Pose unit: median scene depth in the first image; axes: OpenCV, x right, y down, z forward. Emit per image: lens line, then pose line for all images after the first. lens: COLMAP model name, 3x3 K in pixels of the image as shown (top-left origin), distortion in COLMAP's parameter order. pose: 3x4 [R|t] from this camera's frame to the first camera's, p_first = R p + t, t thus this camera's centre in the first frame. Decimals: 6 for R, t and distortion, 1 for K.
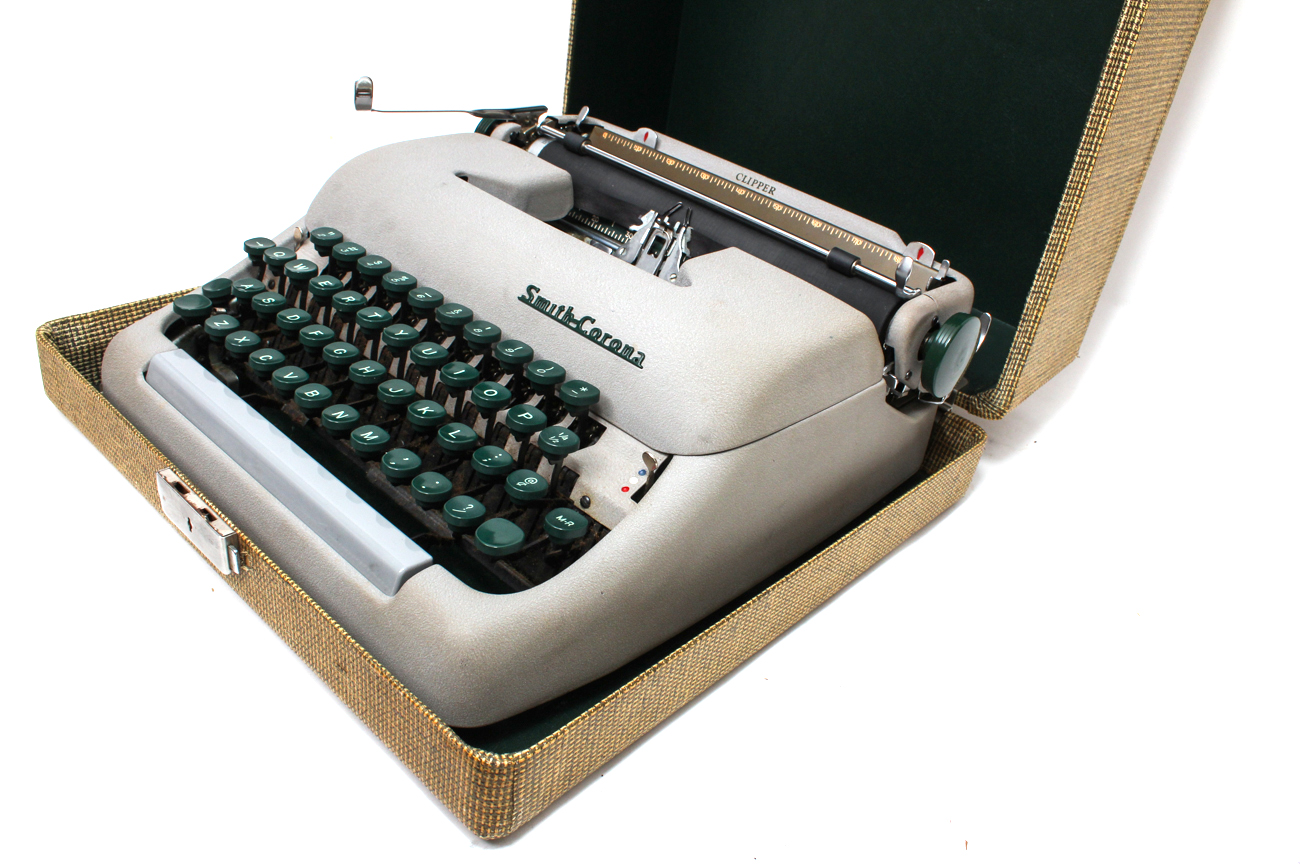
lens RADIAL K [[995.6, 0, 648.7], [0, 995.6, 450.4], [0, 0, 1]] dist [-0.136124, 0.000354]
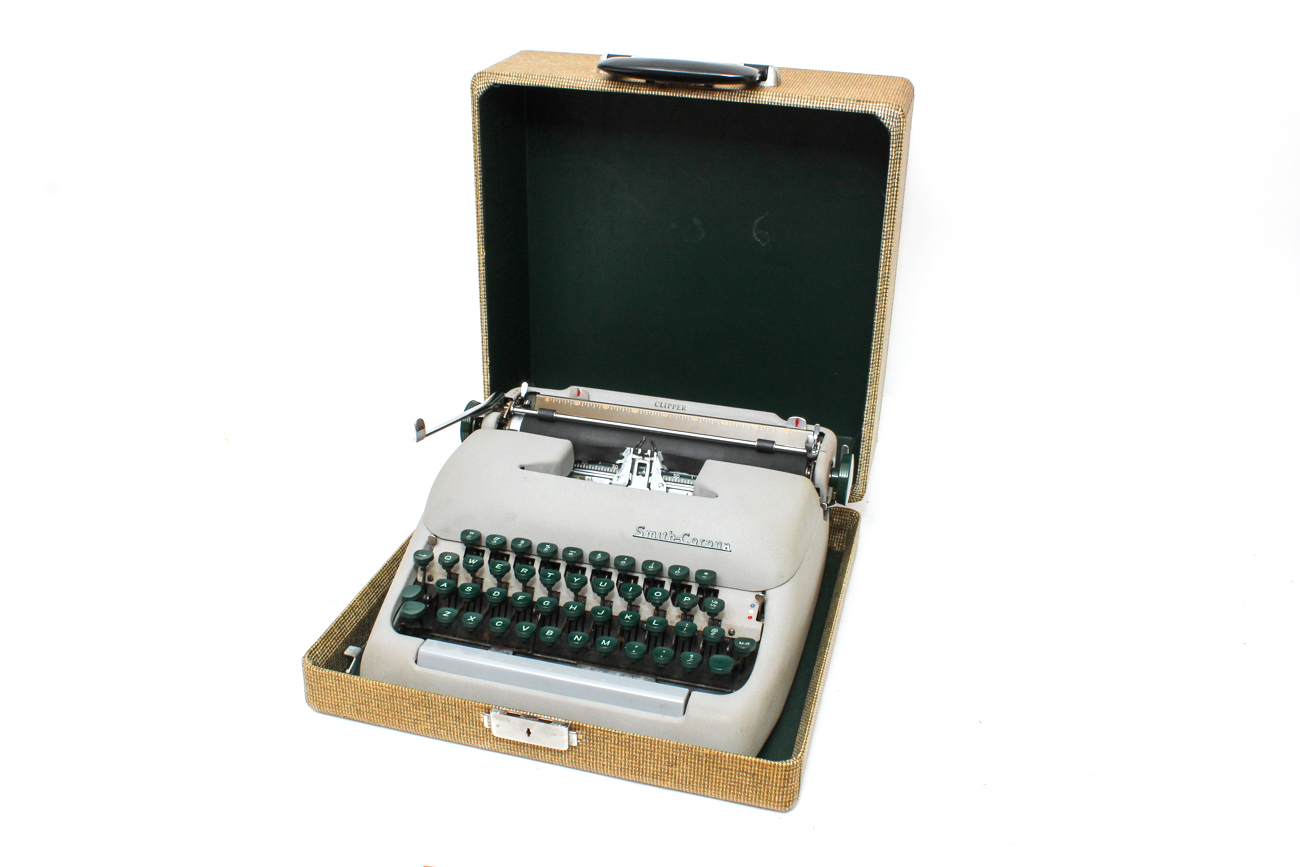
lens RADIAL K [[995.6, 0, 648.7], [0, 995.6, 450.4], [0, 0, 1]] dist [-0.136124, 0.000354]
pose [[0.907966, -0.307303, 0.284892, -0.455789], [0.337623, 0.939173, -0.062969, -0.146572], [-0.248212, 0.153359, 0.956489, -0.536954]]
